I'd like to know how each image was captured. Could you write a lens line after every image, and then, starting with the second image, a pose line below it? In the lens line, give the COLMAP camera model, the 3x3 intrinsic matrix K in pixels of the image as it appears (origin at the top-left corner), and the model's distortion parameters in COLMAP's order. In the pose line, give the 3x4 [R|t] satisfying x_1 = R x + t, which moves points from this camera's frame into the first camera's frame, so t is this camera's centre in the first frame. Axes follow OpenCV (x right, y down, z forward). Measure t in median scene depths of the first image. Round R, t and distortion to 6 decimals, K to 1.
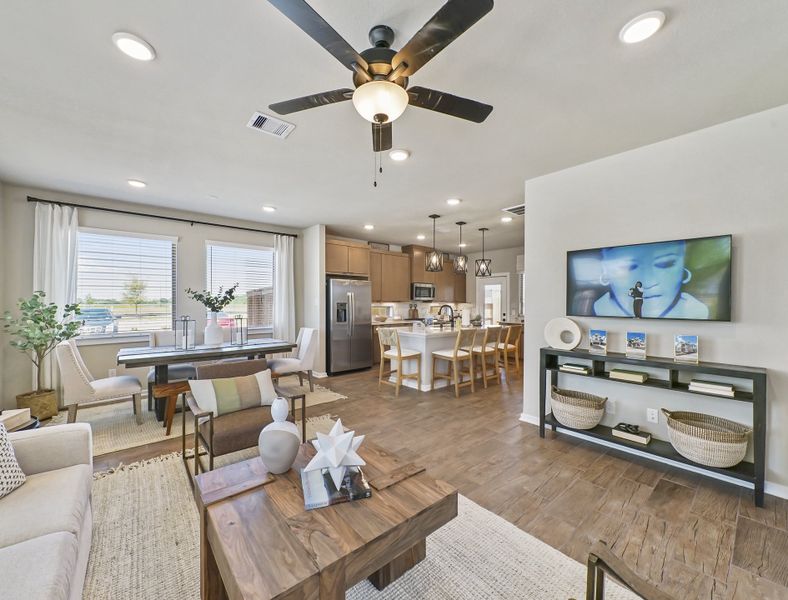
lens RADIAL K [[308.8, 0, 392.4], [0, 308.8, 304.6], [0, 0, 1]] dist [0.004198, 0.000071]
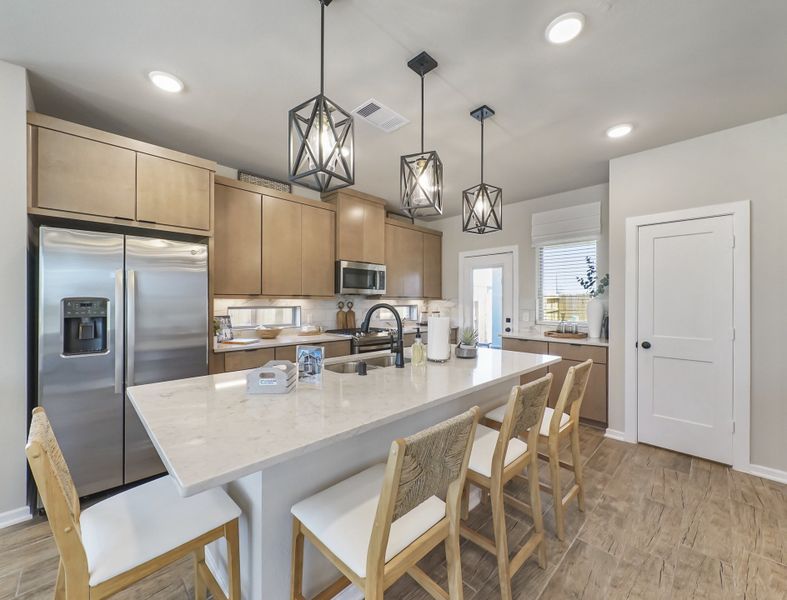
lens RADIAL K [[308.4, 0, 391.9], [0, 308.4, 304.6], [0, 0, 1]] dist [0.004198, 0.000071]
pose [[0.998005, -0.001228, 0.063126, 0.120011], [0.000682, 0.999962, 0.008674, -0.001693], [-0.063134, -0.008613, 0.997968, 0.477200]]
